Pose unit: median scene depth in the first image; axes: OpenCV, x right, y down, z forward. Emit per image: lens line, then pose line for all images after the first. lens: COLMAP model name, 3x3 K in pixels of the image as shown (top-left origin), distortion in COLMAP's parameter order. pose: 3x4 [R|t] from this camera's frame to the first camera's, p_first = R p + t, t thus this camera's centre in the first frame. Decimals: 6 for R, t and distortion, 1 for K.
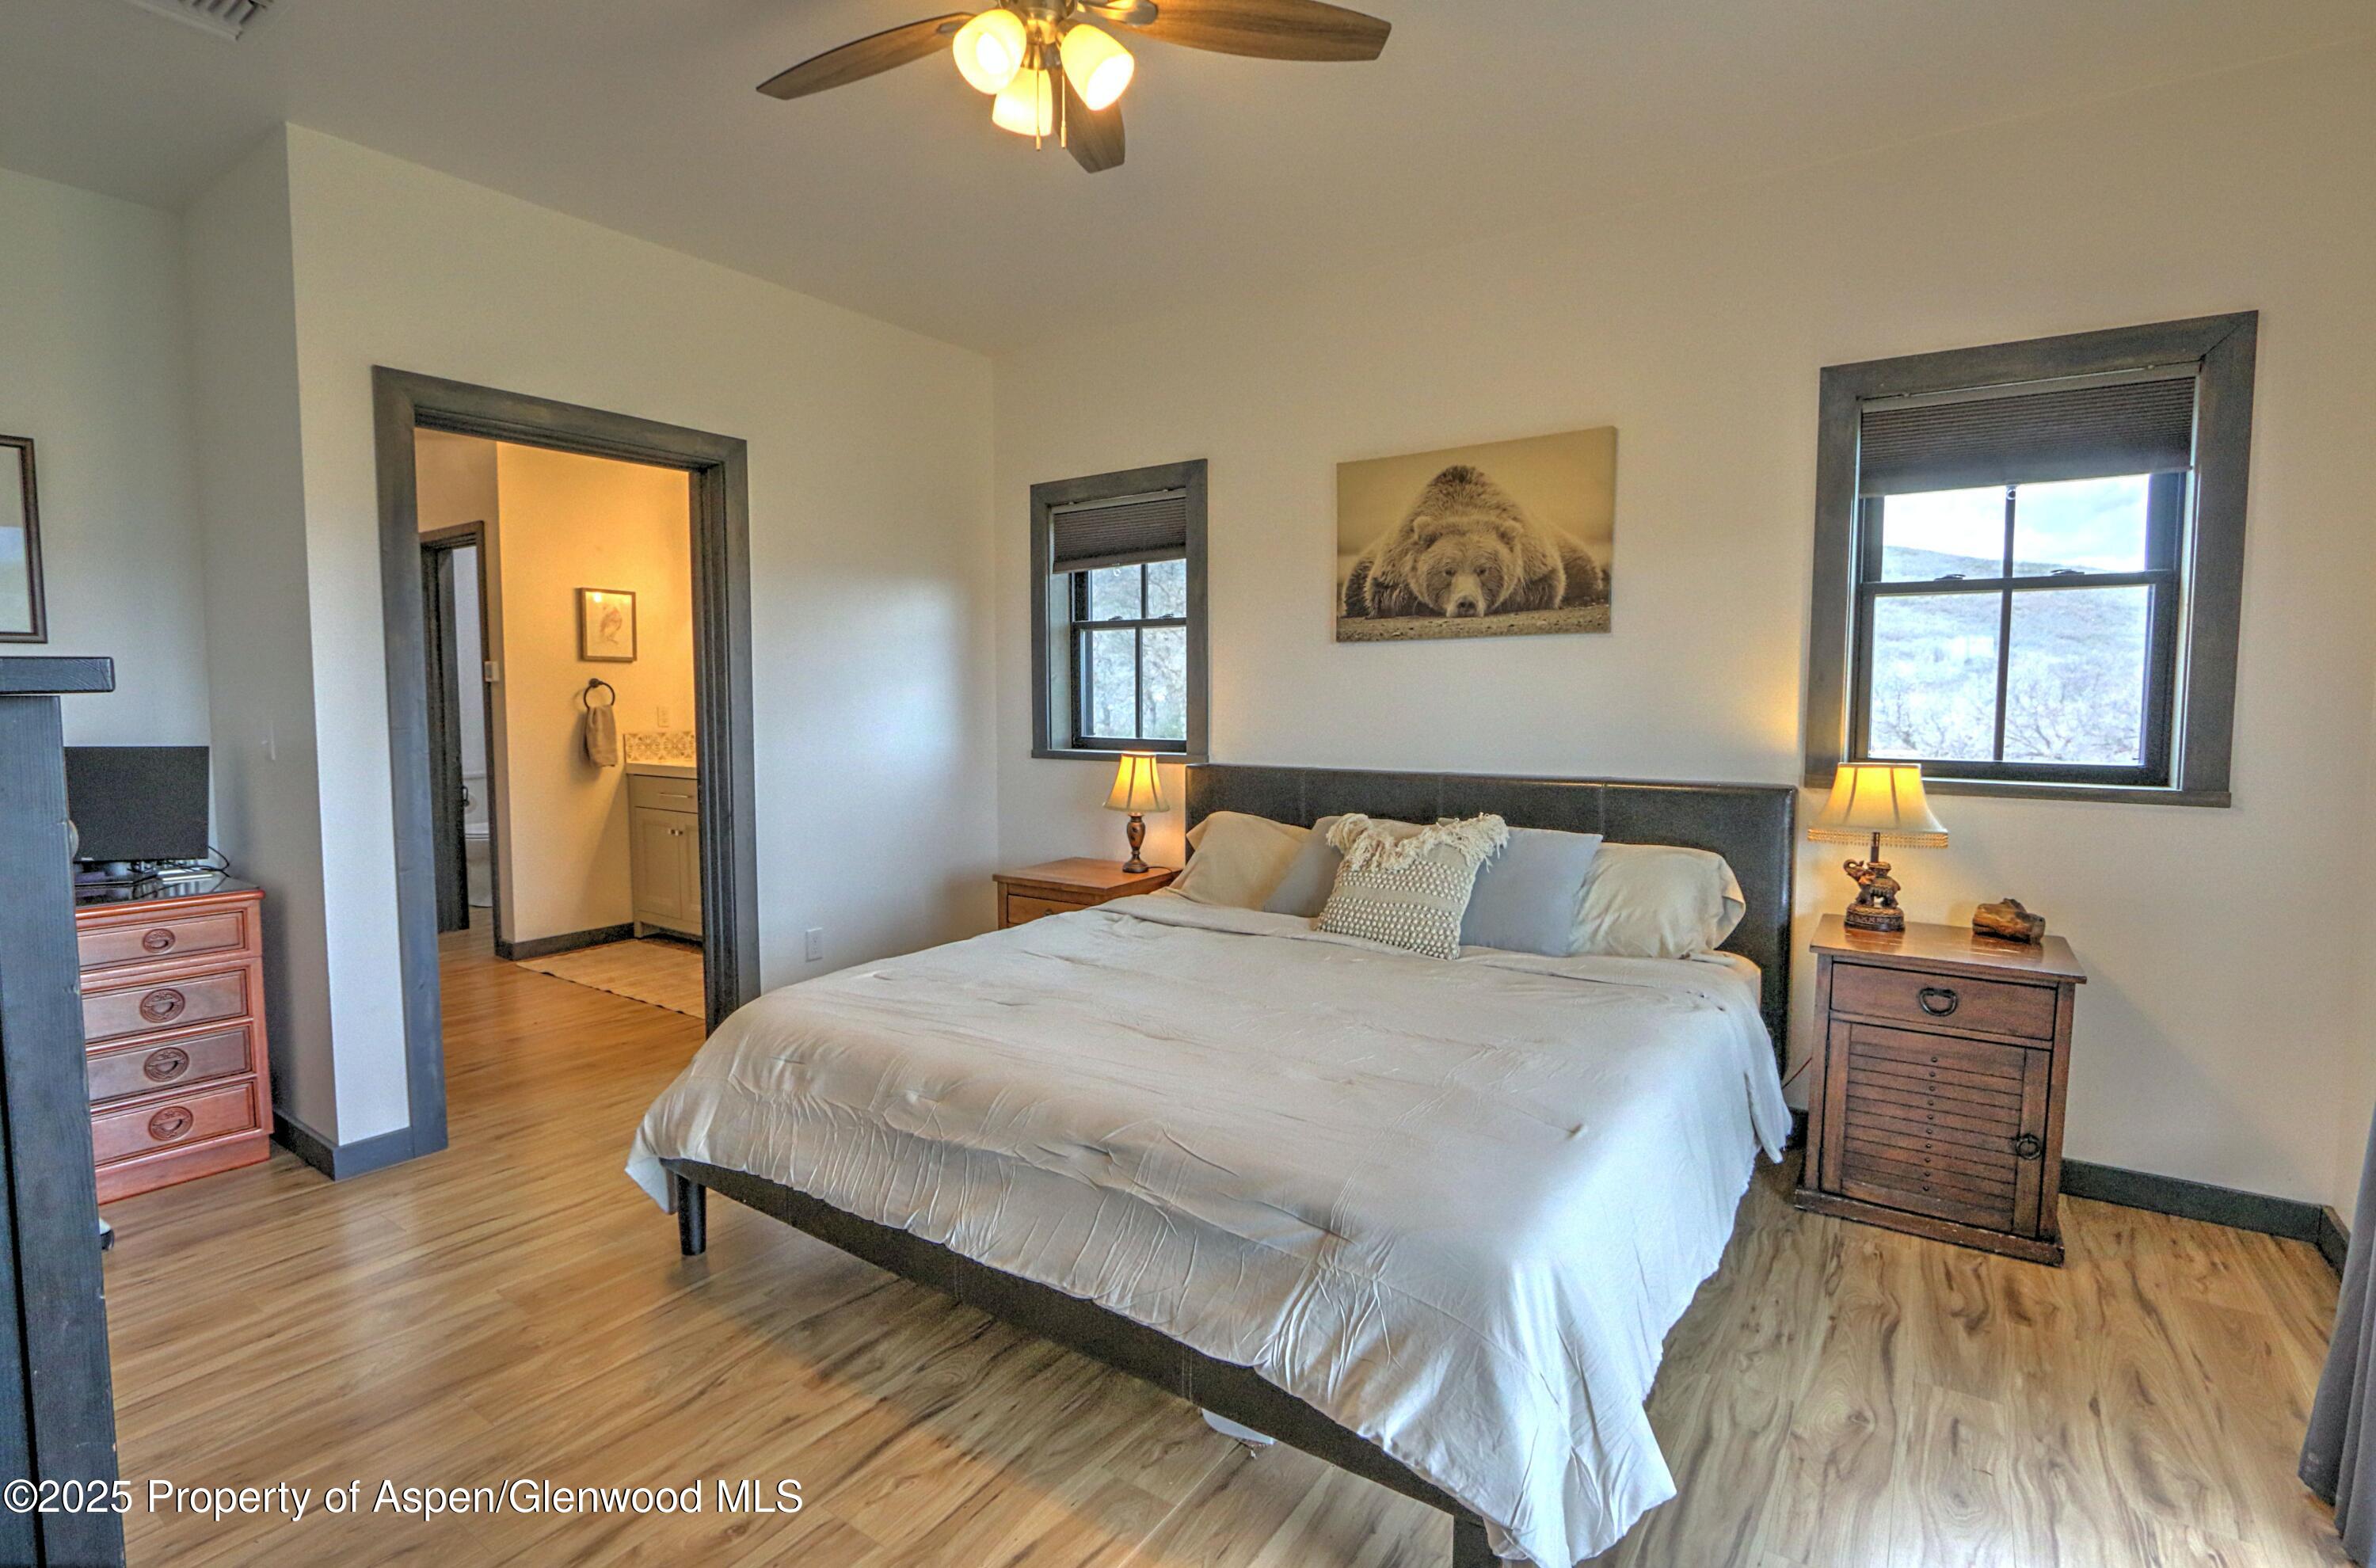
lens RADIAL K [[1123.2, 0, 1186.8], [0, 1123.2, 788.4], [0, 0, 1]] dist [-0.014488, 0.000372]
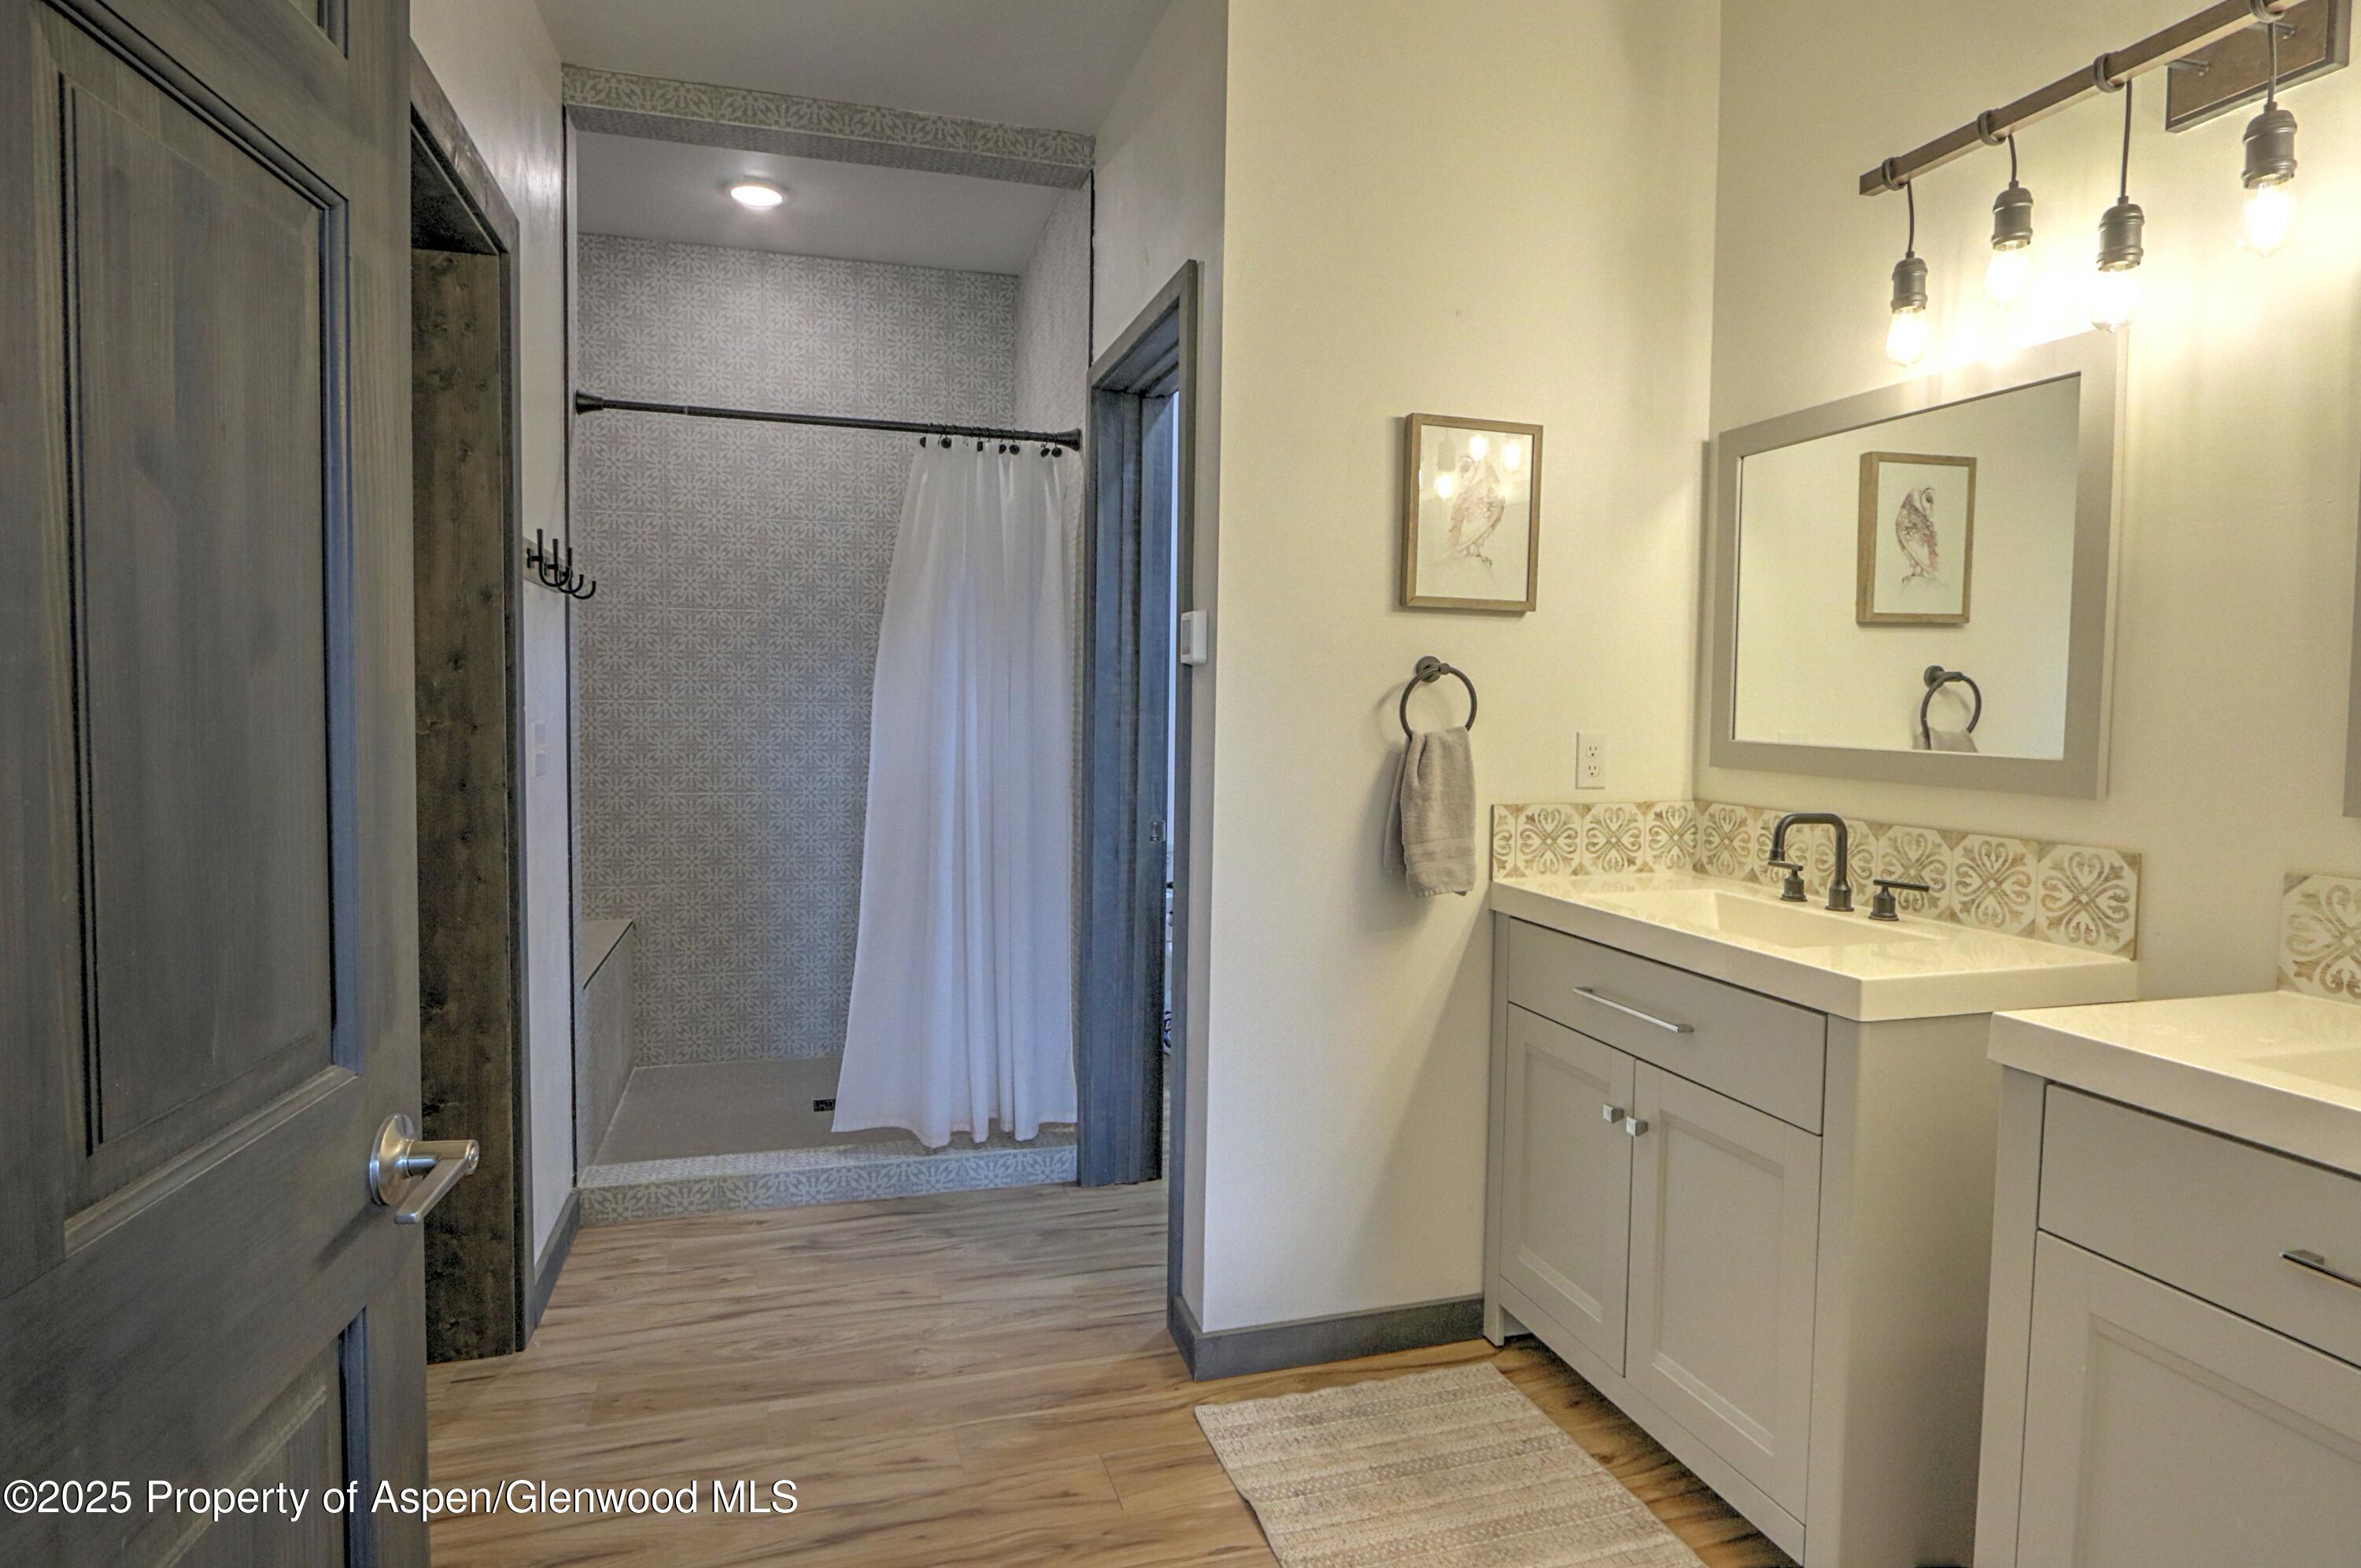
lens RADIAL K [[1355.5, 0, 1175.5], [0, 1355.5, 781.1], [0, 0, 1]] dist [-0.007056, -0.001669]
pose [[0.793034, 0.046149, -0.607427, -0.315455], [-0.063689, 0.997943, -0.007331, -0.047392], [0.605839, 0.044500, 0.794341, 0.582499]]
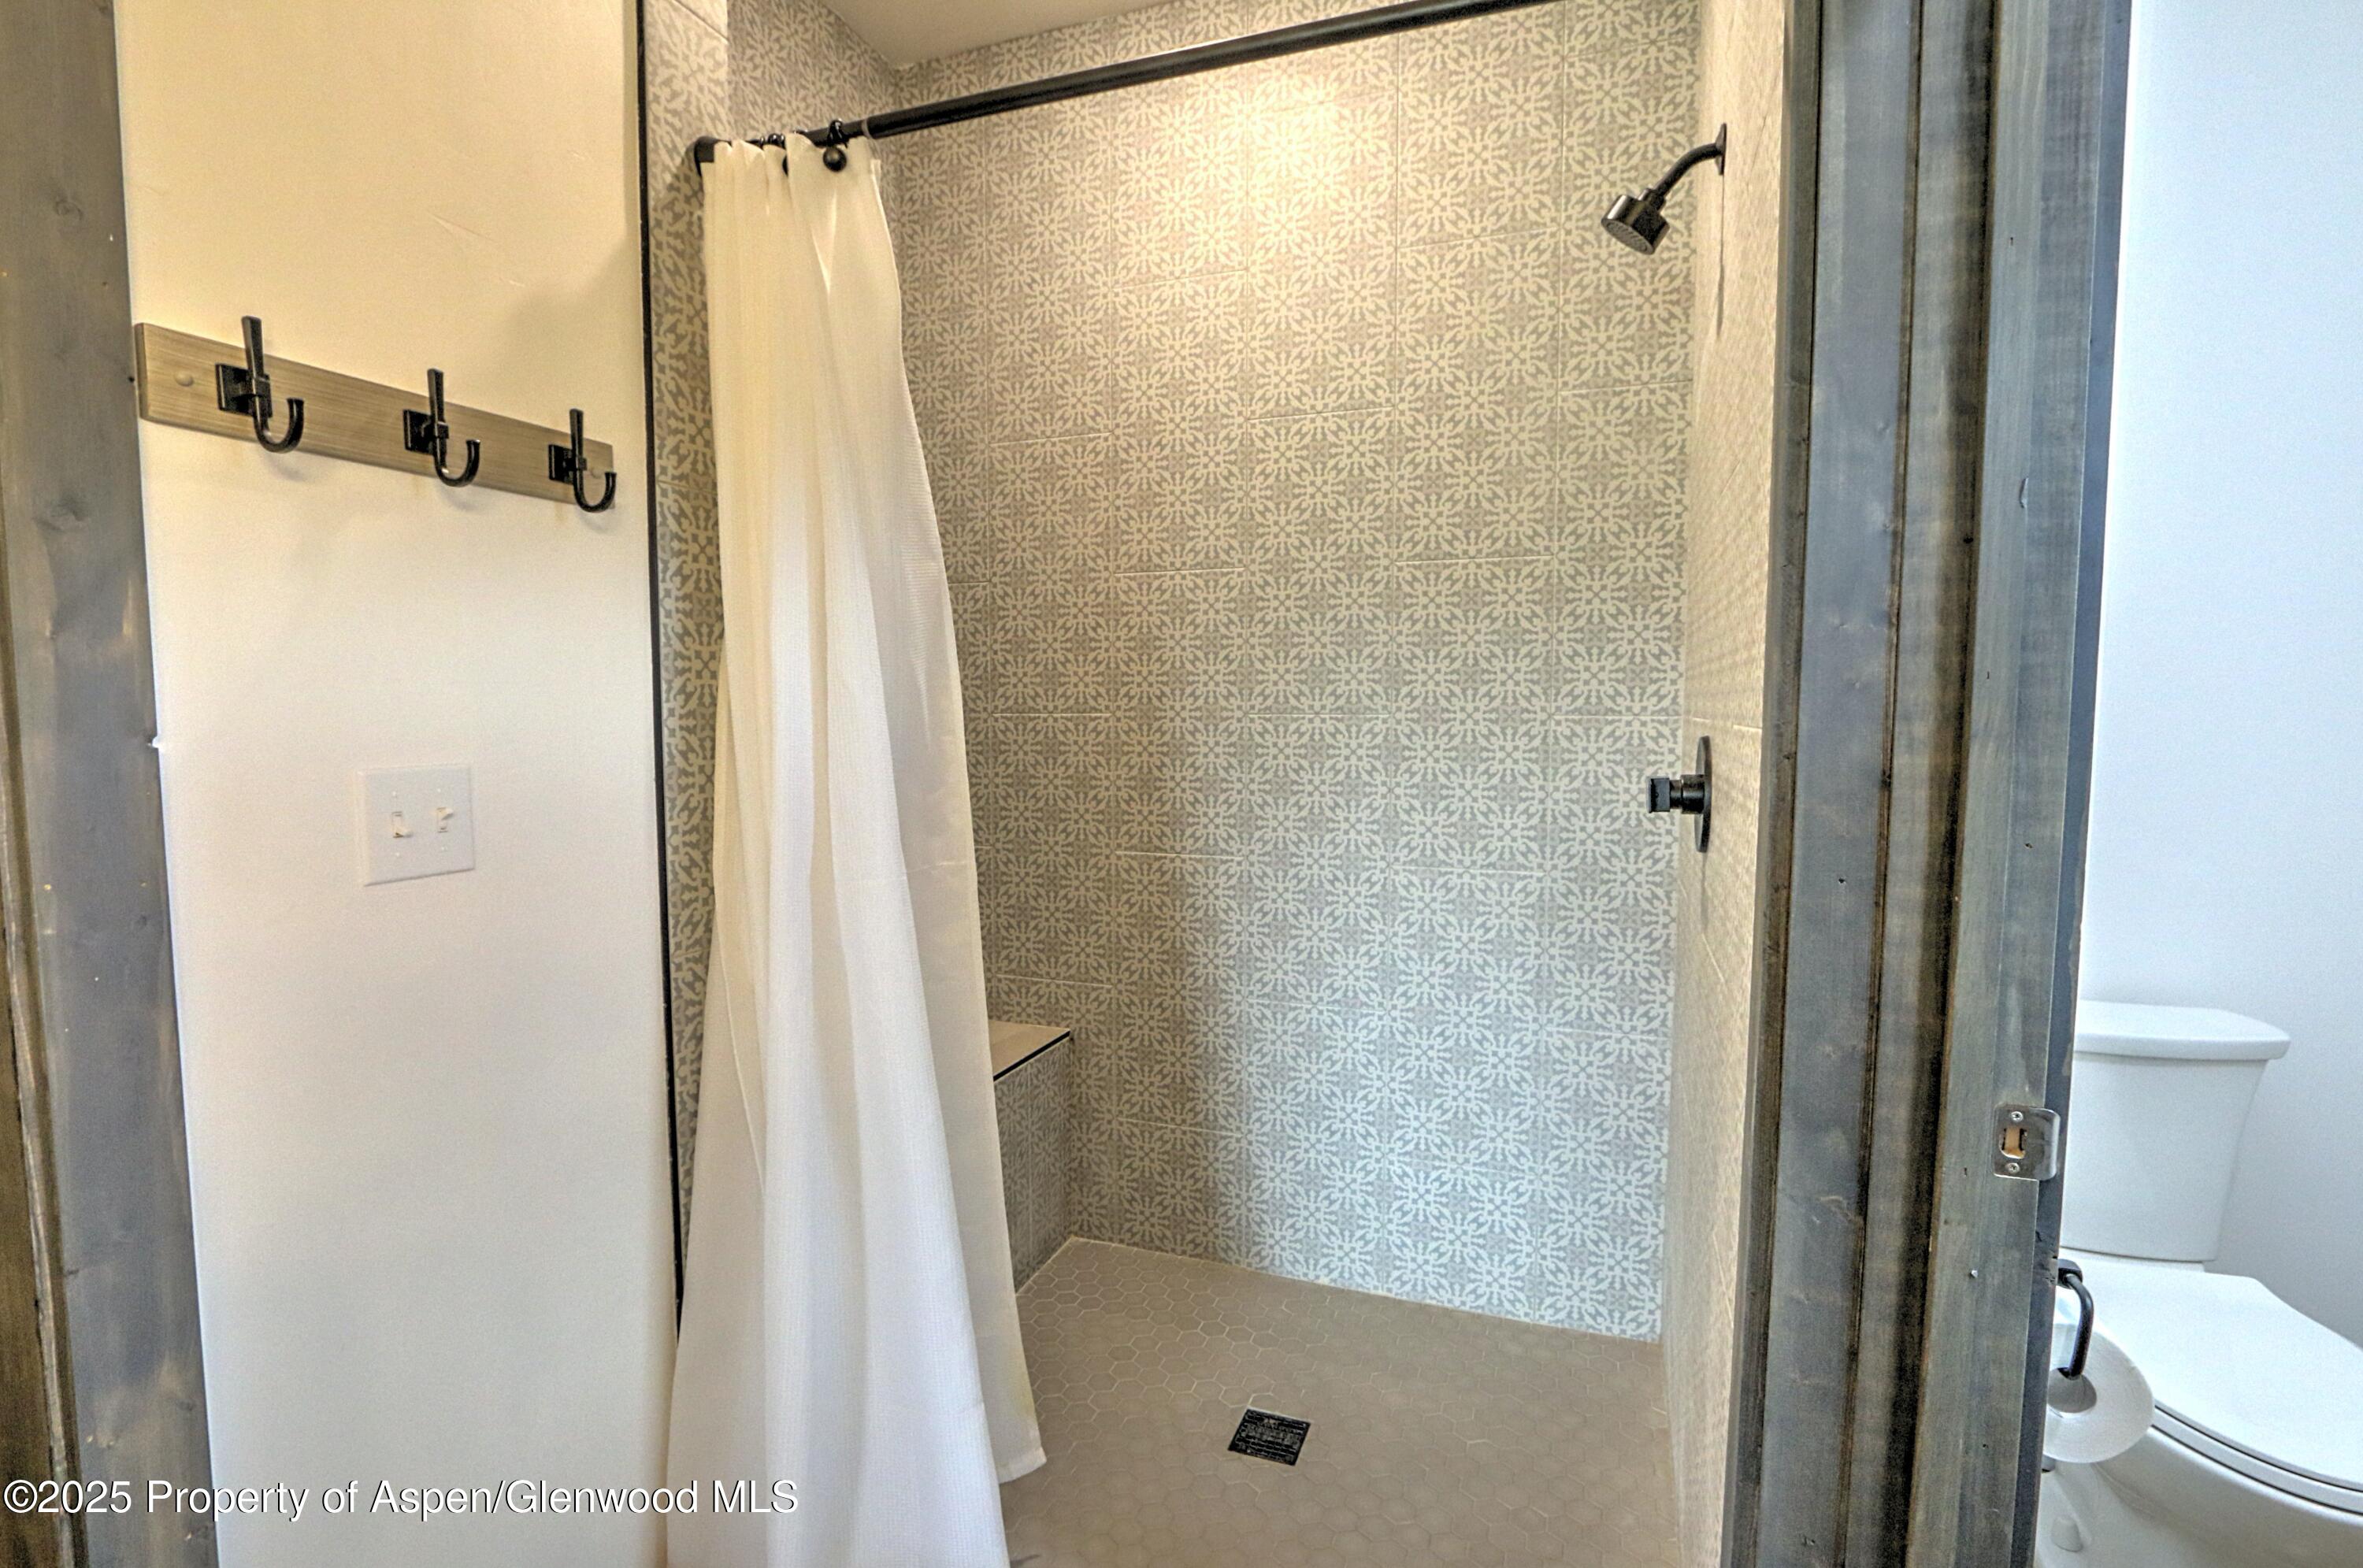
lens RADIAL K [[1117.0, 0, 1180.4], [0, 1117.0, 785.5], [0, 0, 1]] dist [-0.014488, 0.000372]
pose [[0.265812, 0.068833, -0.961564, -0.591638], [-0.082103, 0.995440, 0.048562, -0.075198], [0.960522, 0.066039, 0.270251, 0.922508]]
